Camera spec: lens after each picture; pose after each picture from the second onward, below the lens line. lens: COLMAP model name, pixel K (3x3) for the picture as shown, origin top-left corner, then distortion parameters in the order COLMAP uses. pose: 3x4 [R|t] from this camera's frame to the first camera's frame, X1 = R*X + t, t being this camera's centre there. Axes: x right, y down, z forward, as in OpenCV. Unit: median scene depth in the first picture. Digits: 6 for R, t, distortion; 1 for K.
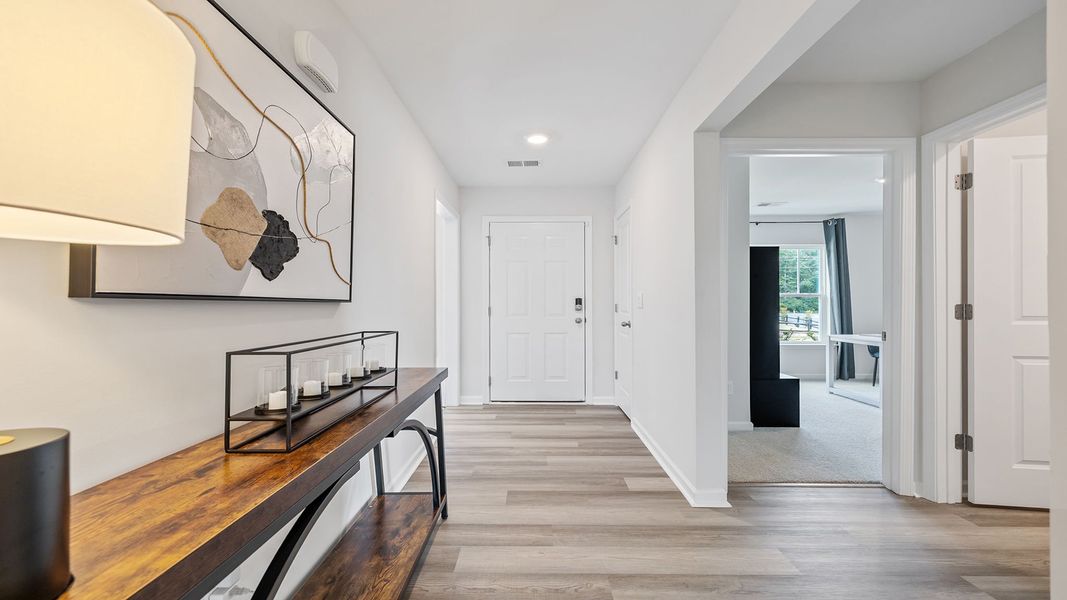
lens RADIAL K [[452.2, 0, 532.6], [0, 452.2, 302.6], [0, 0, 1]] dist [0.003198, -0.000553]
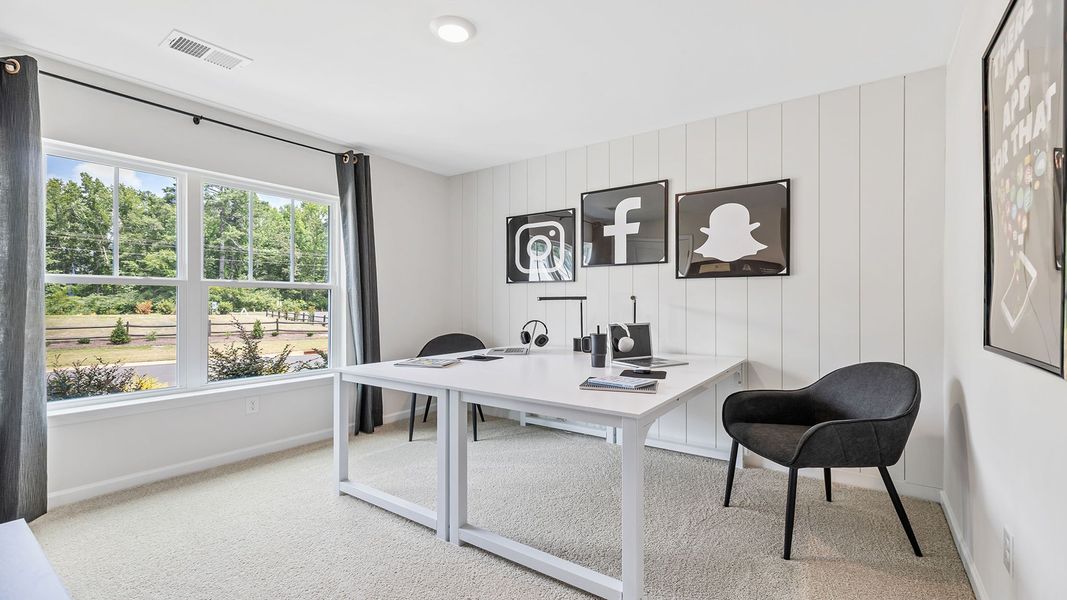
lens RADIAL K [[452.2, 0, 534.9], [0, 452.2, 302.8], [0, 0, 1]] dist [0.003198, -0.000553]
pose [[0.578306, -0.000094, 0.815820, 0.334591], [-0.006628, 0.999966, 0.004813, -0.000285], [-0.815793, -0.008190, 0.578286, 0.484038]]
